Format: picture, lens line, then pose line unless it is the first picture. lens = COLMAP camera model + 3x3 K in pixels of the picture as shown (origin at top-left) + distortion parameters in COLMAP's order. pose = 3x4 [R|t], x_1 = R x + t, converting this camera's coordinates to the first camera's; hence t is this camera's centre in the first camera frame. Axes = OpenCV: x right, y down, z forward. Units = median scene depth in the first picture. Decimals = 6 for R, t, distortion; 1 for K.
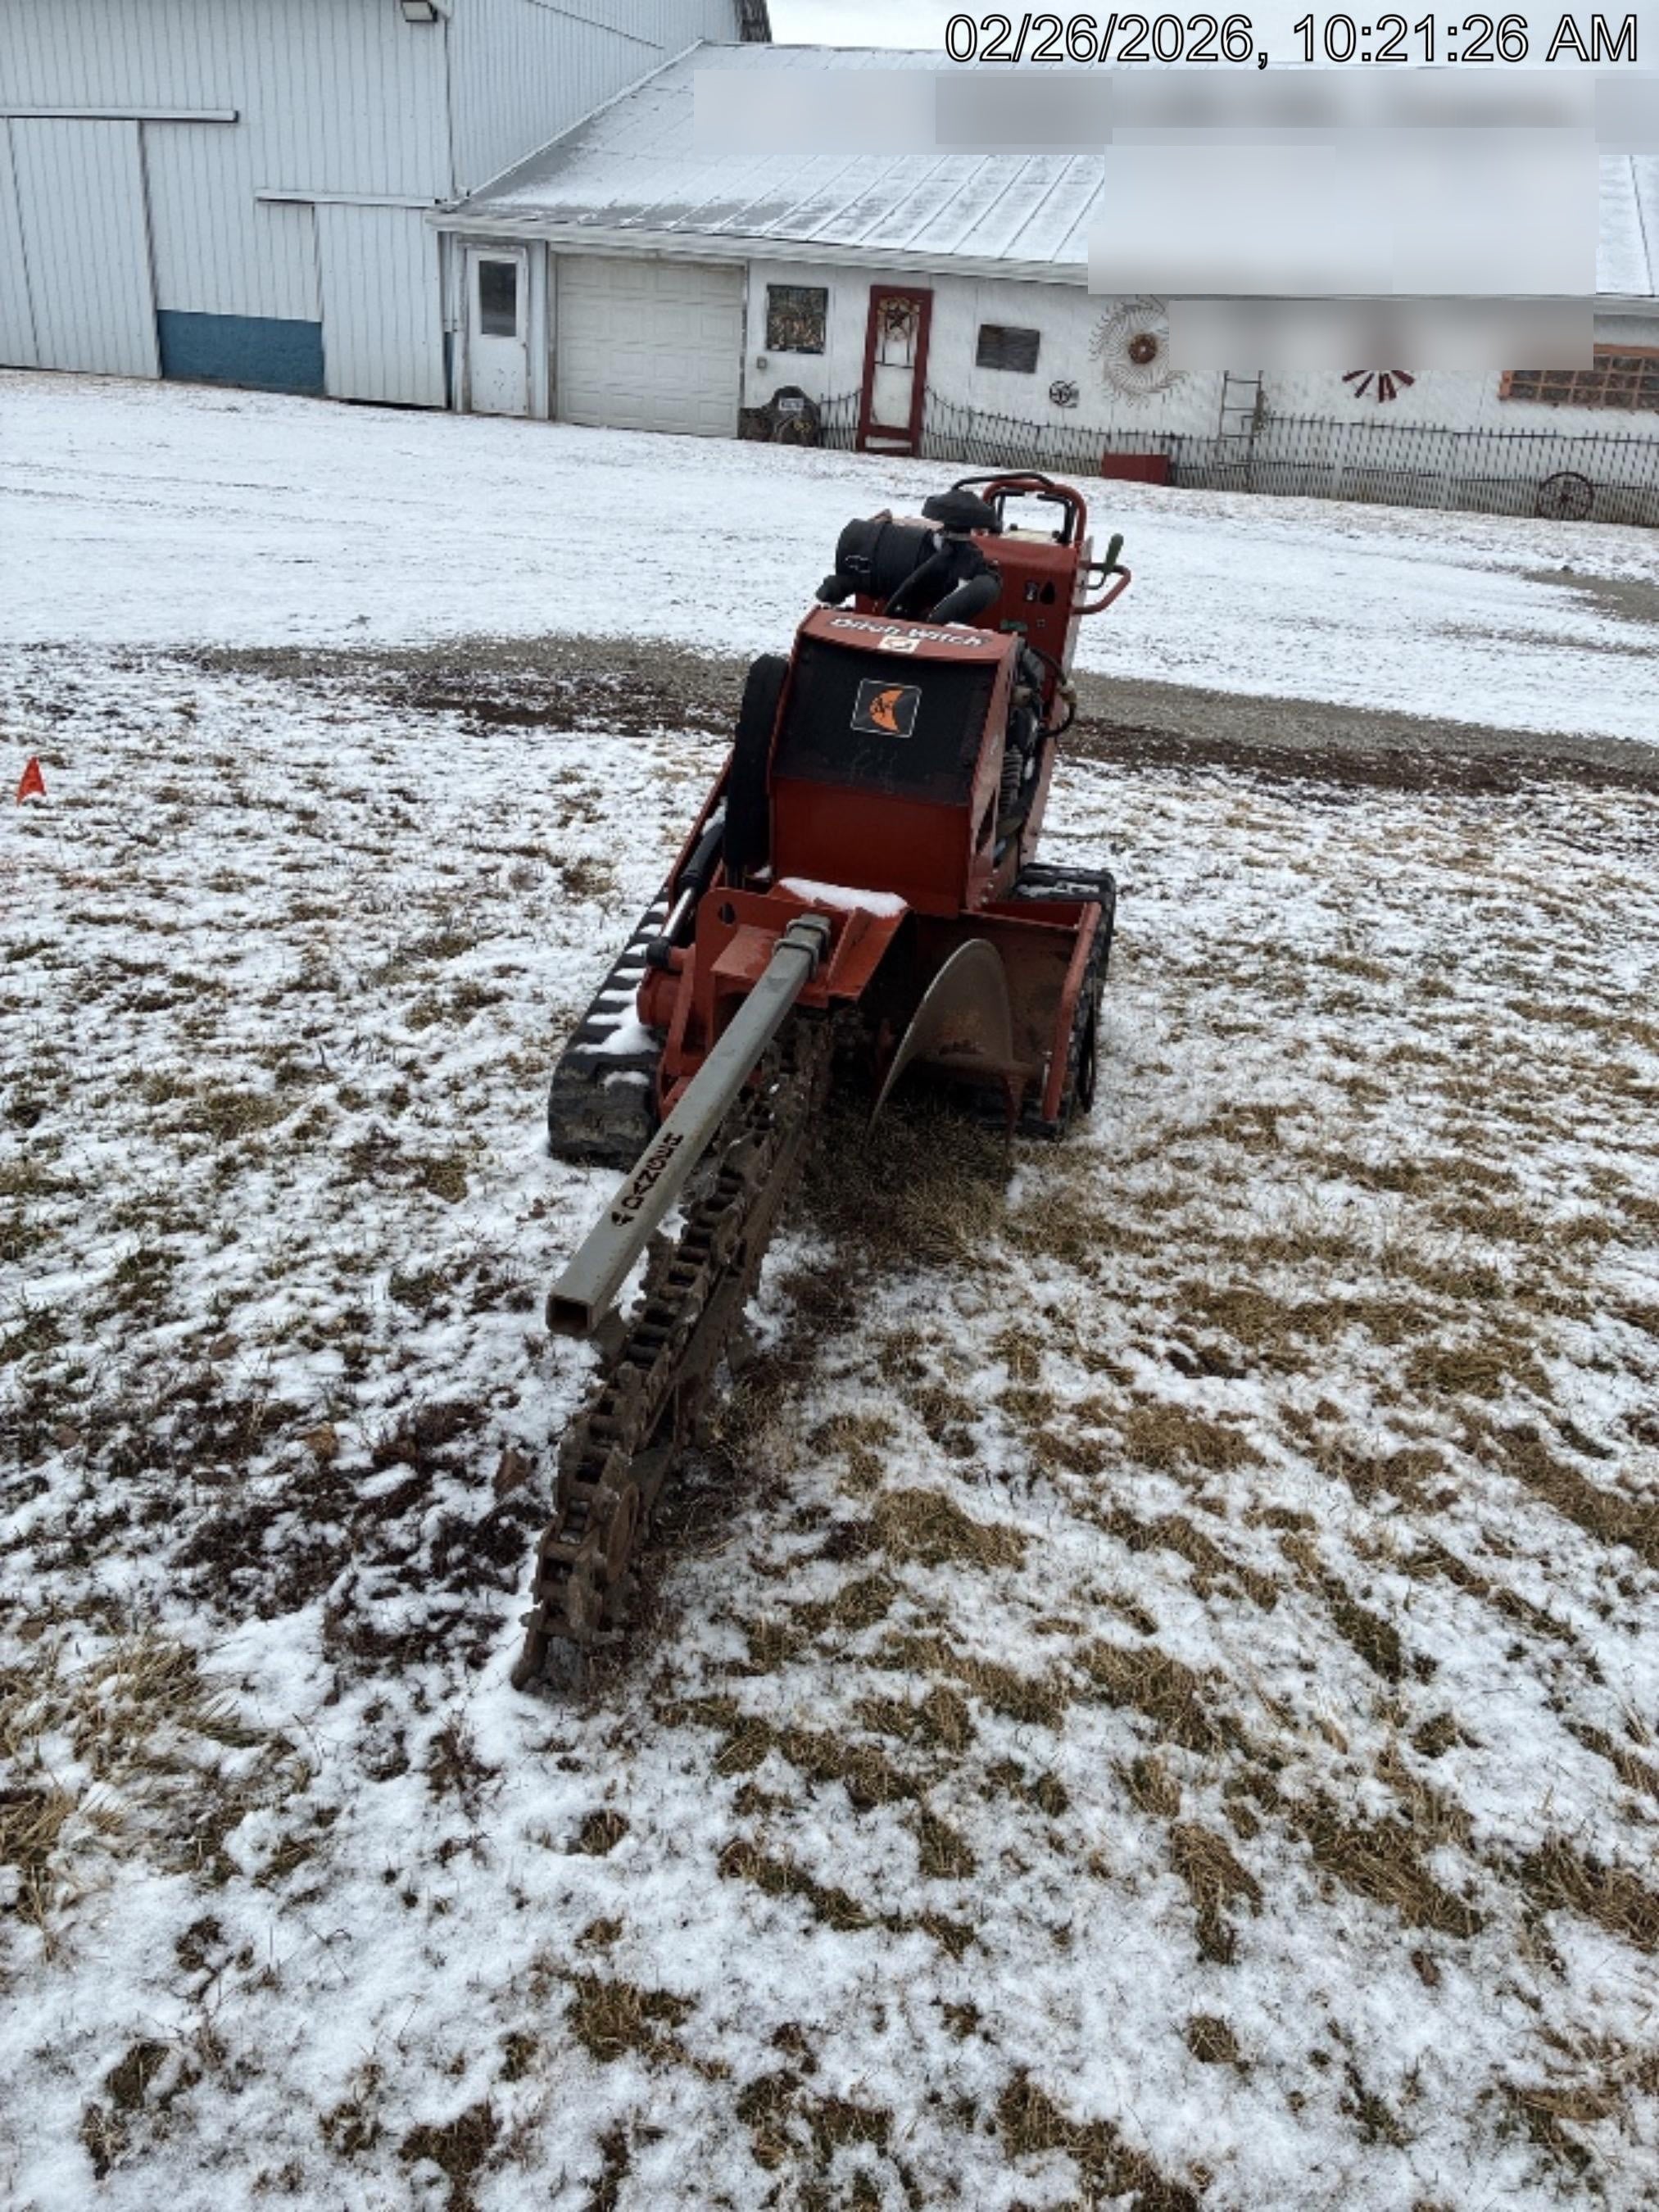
lens RADIAL K [[1826.3, 0, 829.5], [0, 1826.3, 1106.0], [0, 0, 1]] dist [0.024789, -0.011523]
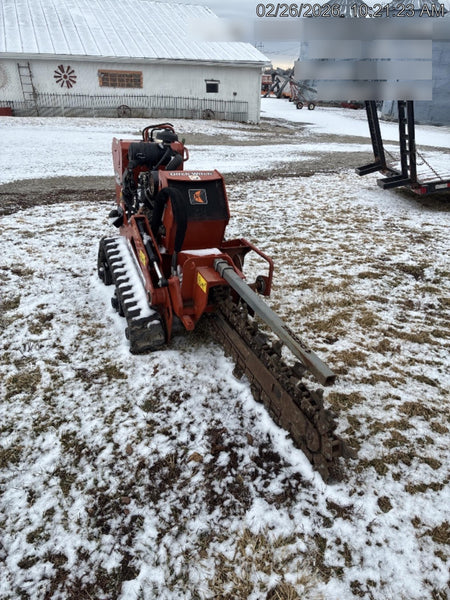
lens RADIAL K [[495.4, 0, 225.0], [0, 495.4, 300.0], [0, 0, 1]] dist [0.024789, -0.011523]
pose [[0.757237, -0.300253, 0.580035, -0.656098], [0.272513, 0.952320, 0.137199, -0.178925], [-0.593573, 0.054175, 0.802955, 0.275048]]
